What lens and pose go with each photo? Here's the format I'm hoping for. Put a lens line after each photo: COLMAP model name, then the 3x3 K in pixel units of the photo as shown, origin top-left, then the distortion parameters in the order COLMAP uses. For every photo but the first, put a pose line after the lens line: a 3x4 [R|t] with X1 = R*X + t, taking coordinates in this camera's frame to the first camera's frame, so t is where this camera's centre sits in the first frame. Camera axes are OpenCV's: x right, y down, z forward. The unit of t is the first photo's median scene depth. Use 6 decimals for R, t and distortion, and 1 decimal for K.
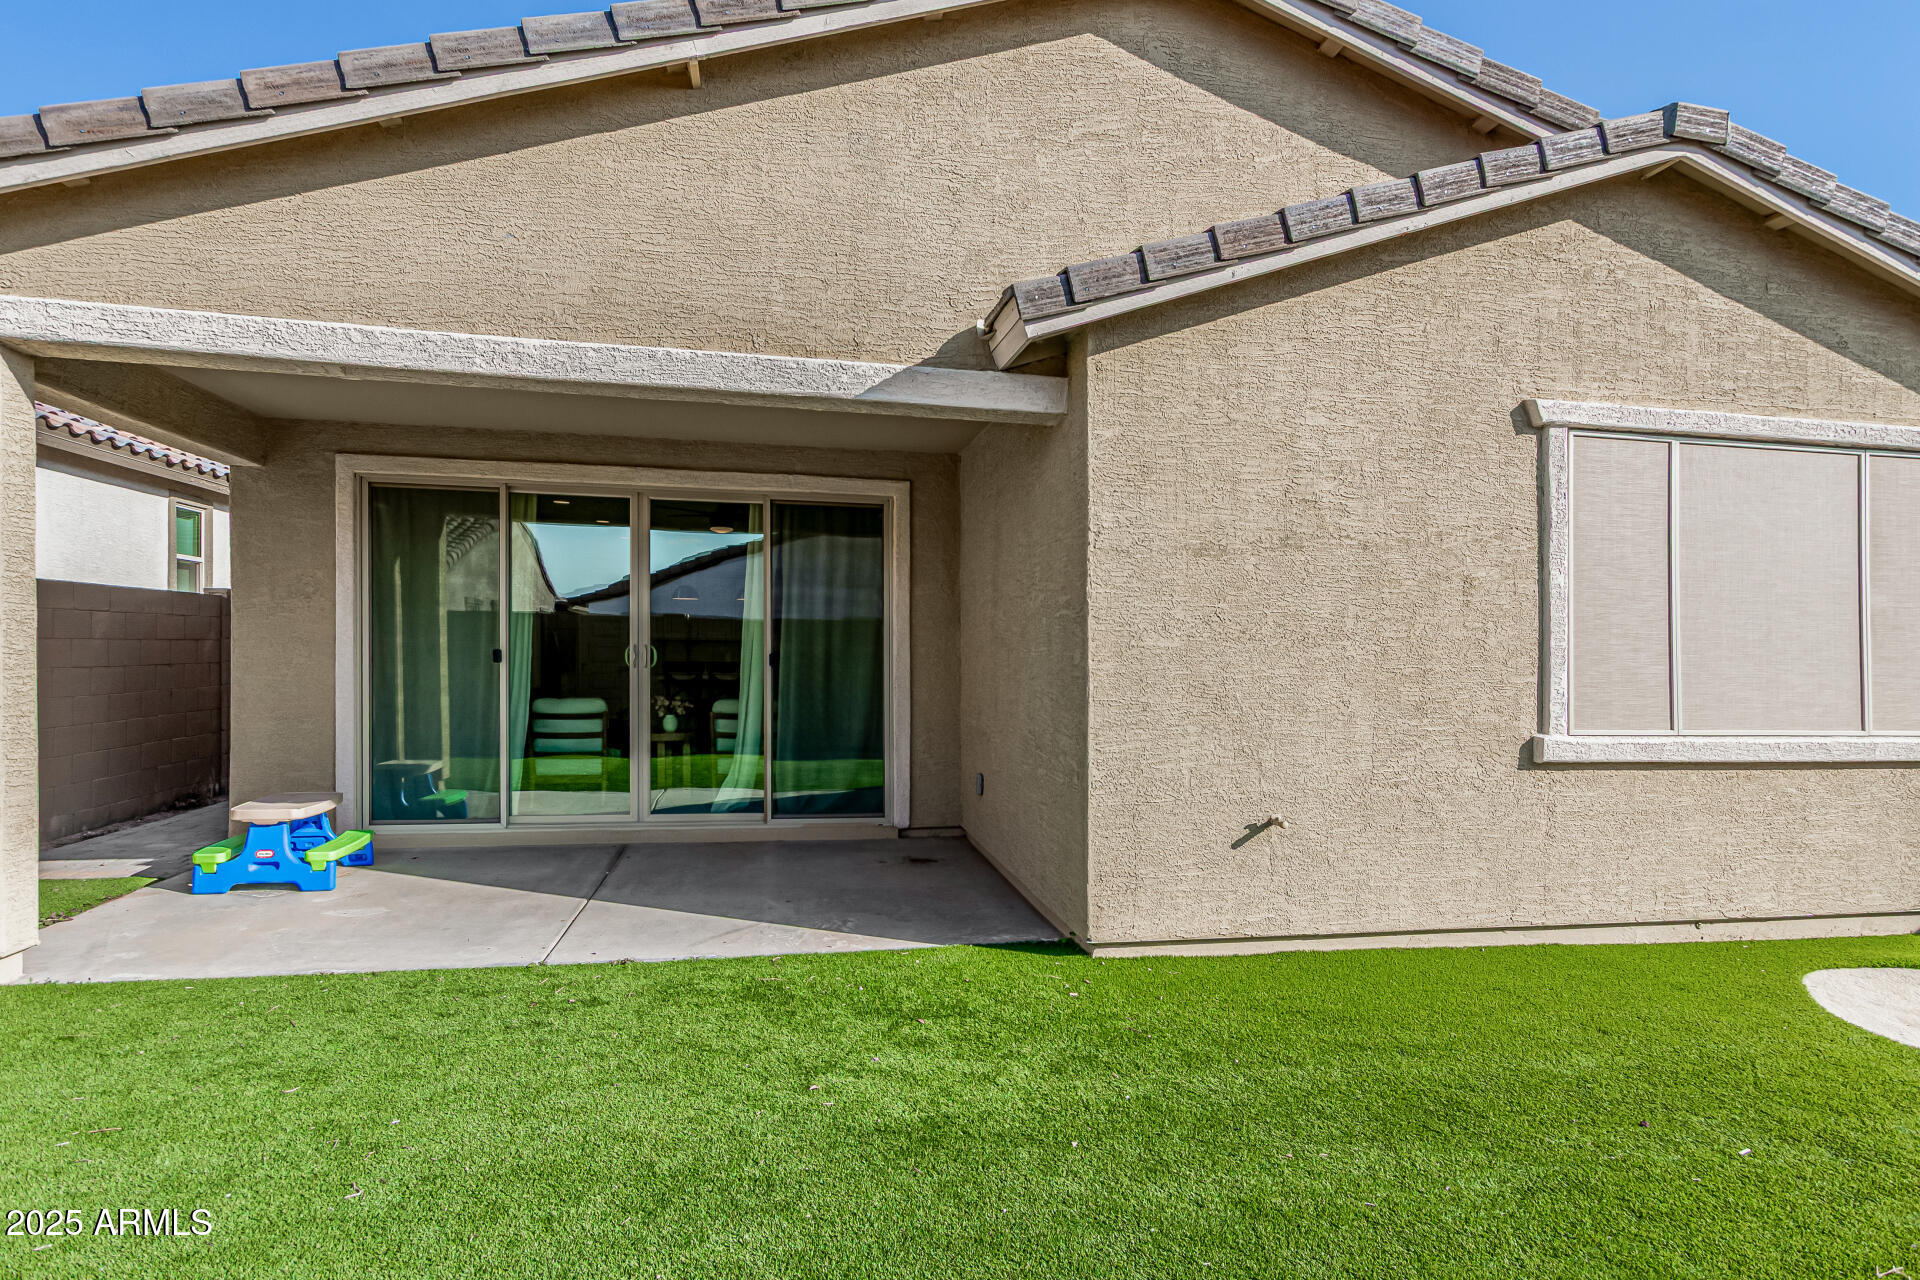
lens RADIAL K [[1005.8, 0, 939.8], [0, 1005.8, 635.1], [0, 0, 1]] dist [-0.000669, -0.001447]
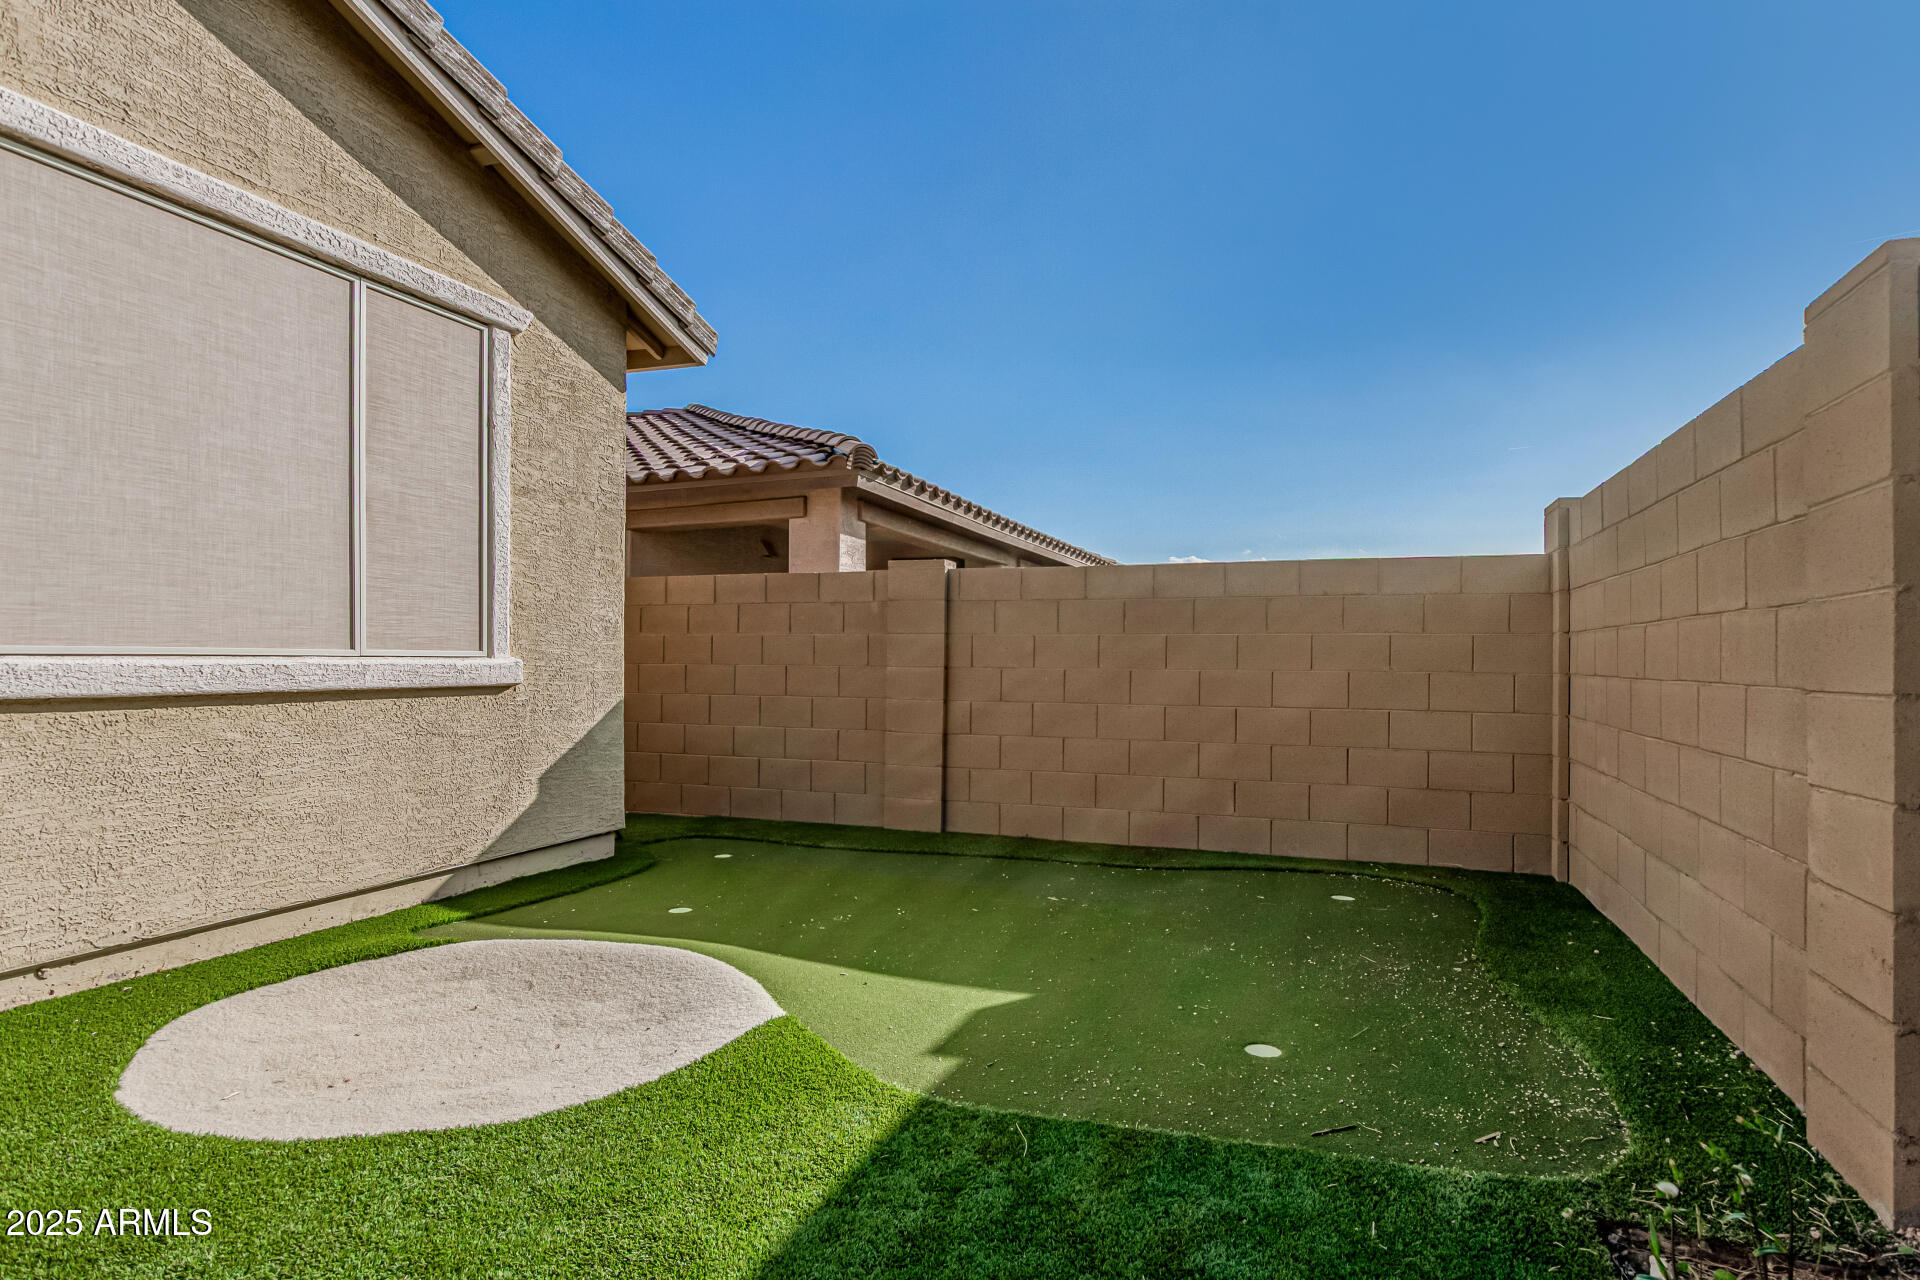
lens RADIAL K [[1012.4, 0, 961.5], [0, 1012.4, 649.8], [0, 0, 1]] dist [0.011731, -0.001651]
pose [[0.524238, -0.004808, 0.851558, 0.514742], [-0.012293, 0.999837, 0.013213, 0.080452], [-0.851483, -0.017395, 0.524093, 0.215437]]
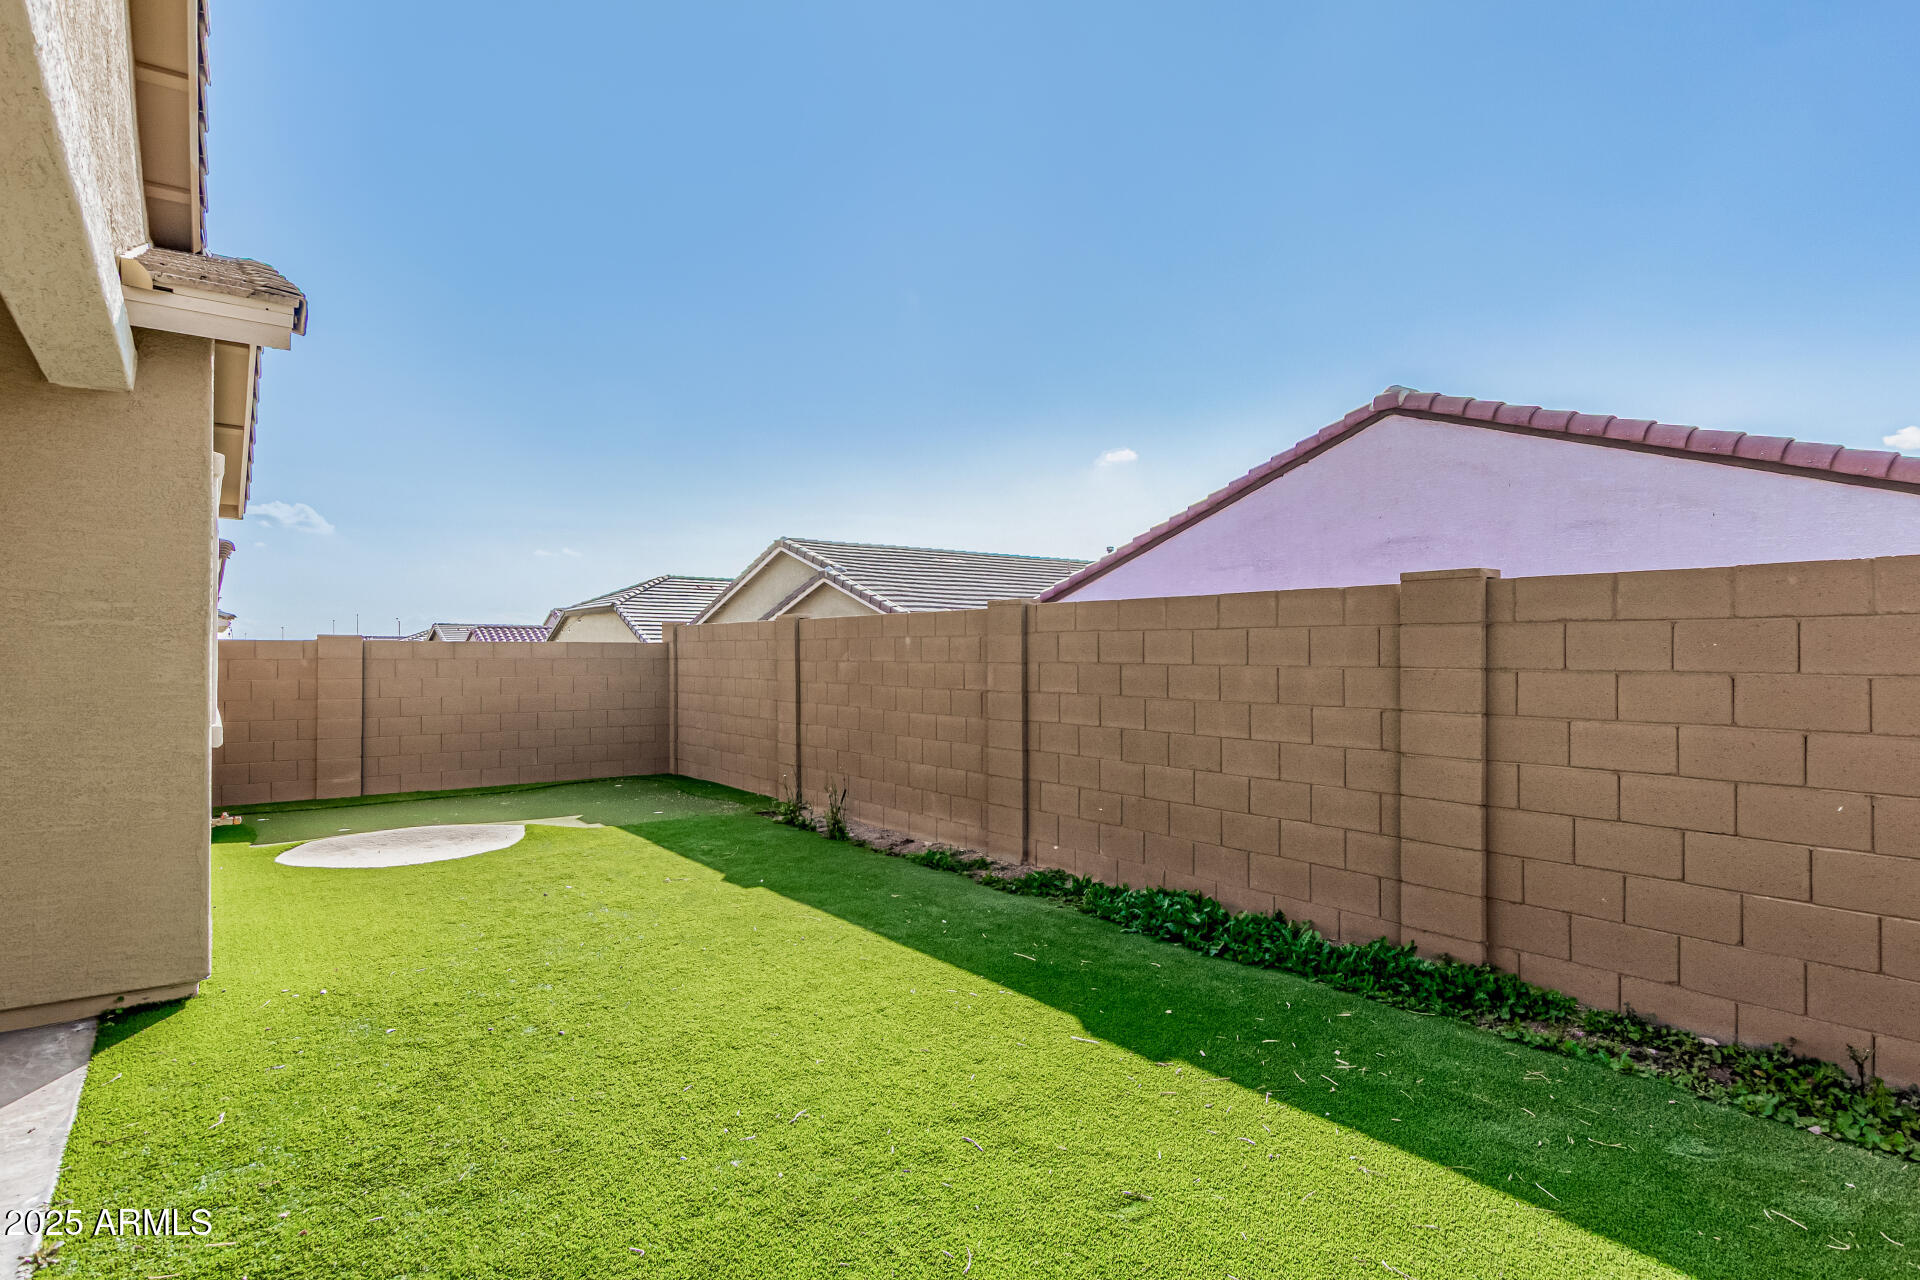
lens RADIAL K [[1025.9, 0, 971.2], [0, 1025.9, 654.5], [0, 0, 1]] dist [0.019045, -0.009417]
pose [[-0.437839, -0.018247, 0.898868, -0.894164], [-0.021606, 0.999719, 0.009769, -0.019835], [-0.898794, -0.015144, -0.438110, 0.682032]]
